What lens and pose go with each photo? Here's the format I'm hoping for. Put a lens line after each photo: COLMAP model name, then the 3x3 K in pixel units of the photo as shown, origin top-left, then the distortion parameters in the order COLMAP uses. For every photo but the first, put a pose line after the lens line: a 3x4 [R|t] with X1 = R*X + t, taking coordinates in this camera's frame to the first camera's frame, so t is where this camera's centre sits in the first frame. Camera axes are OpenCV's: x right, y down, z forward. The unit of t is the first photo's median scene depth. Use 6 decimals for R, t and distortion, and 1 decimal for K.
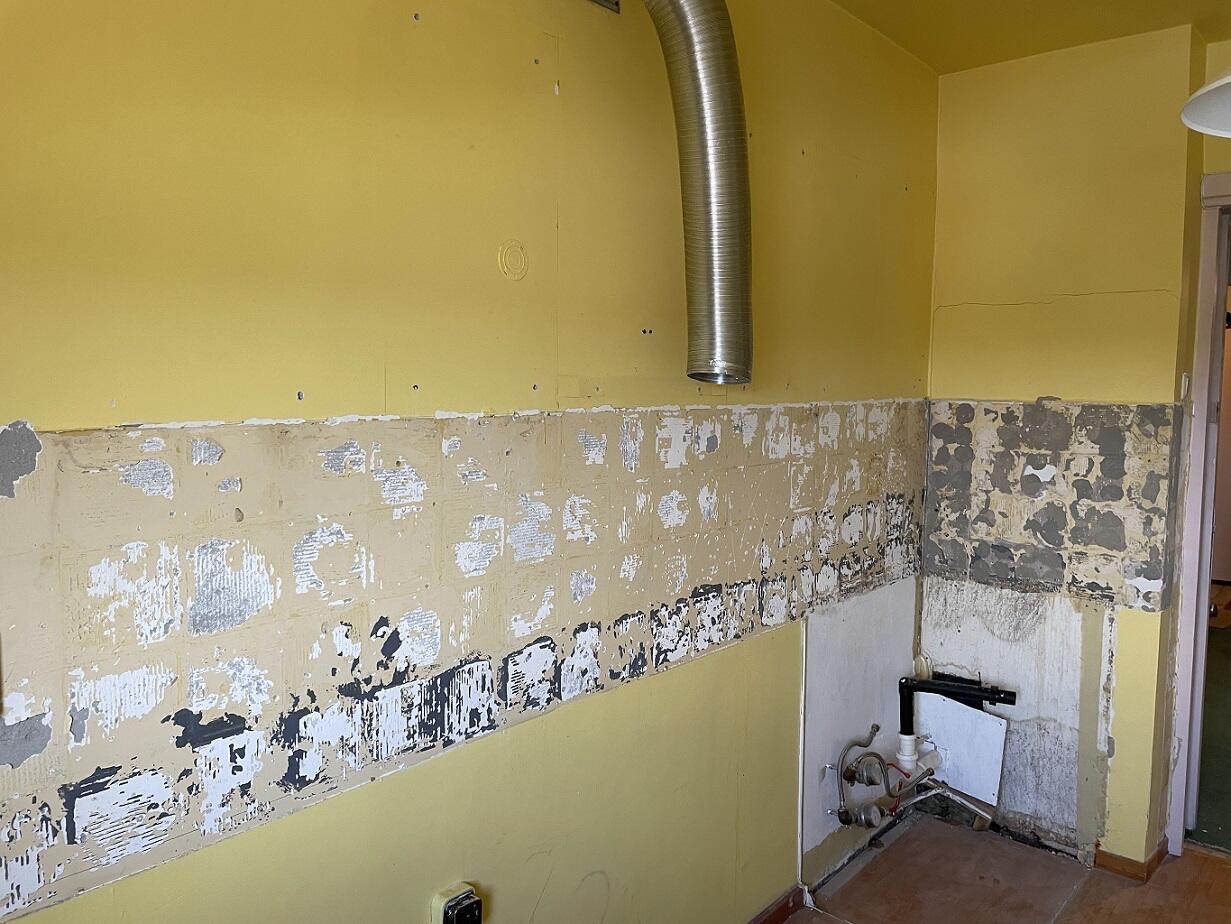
lens RADIAL K [[931.3, 0, 615.7], [0, 931.3, 460.4], [0, 0, 1]] dist [0.047442, -0.011284]
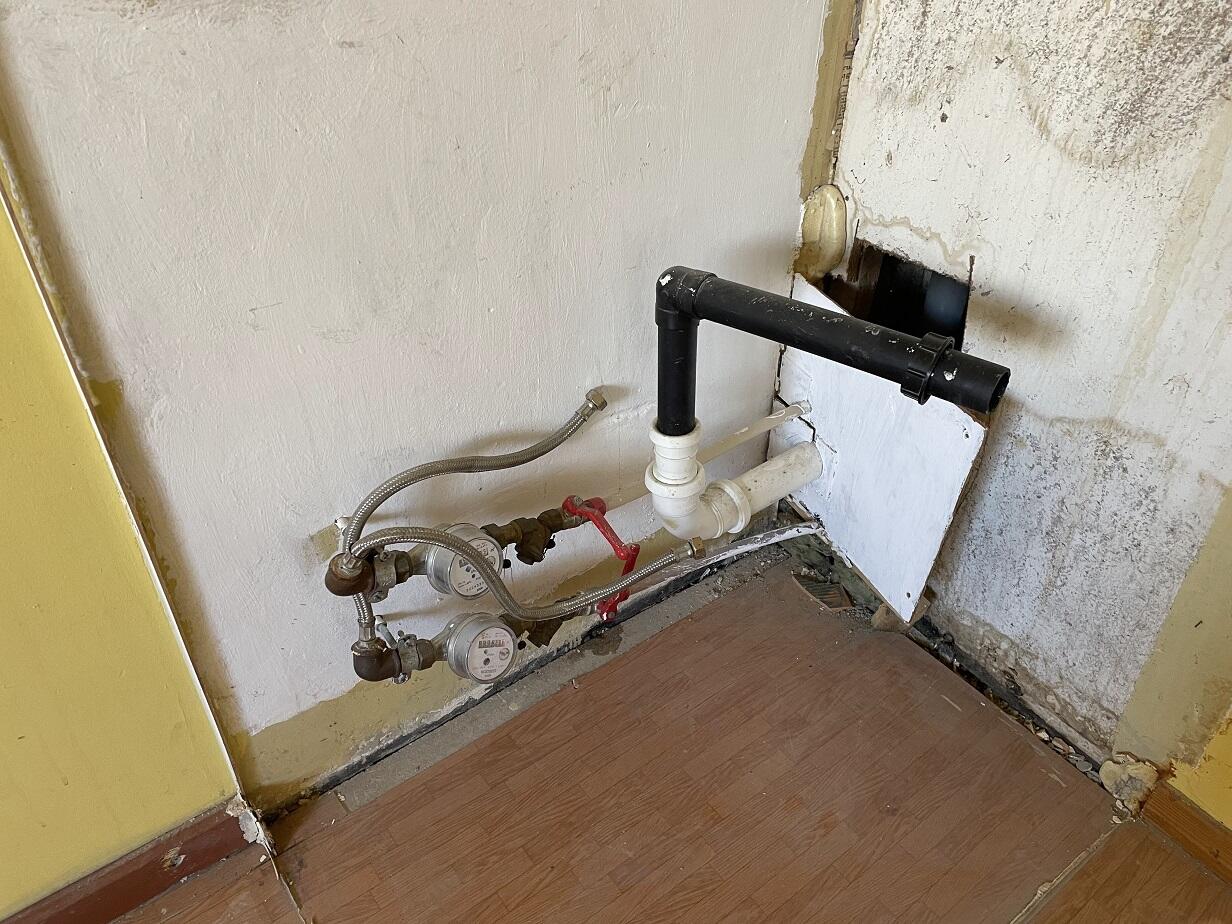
lens RADIAL K [[932.1, 0, 613.4], [0, 932.1, 461.4], [0, 0, 1]] dist [0.047442, -0.011284]
pose [[0.973799, 0.121803, -0.192042, 0.351885], [0.000001, 0.844465, 0.535610, 0.118592], [0.227412, -0.521577, 0.822339, 0.703077]]
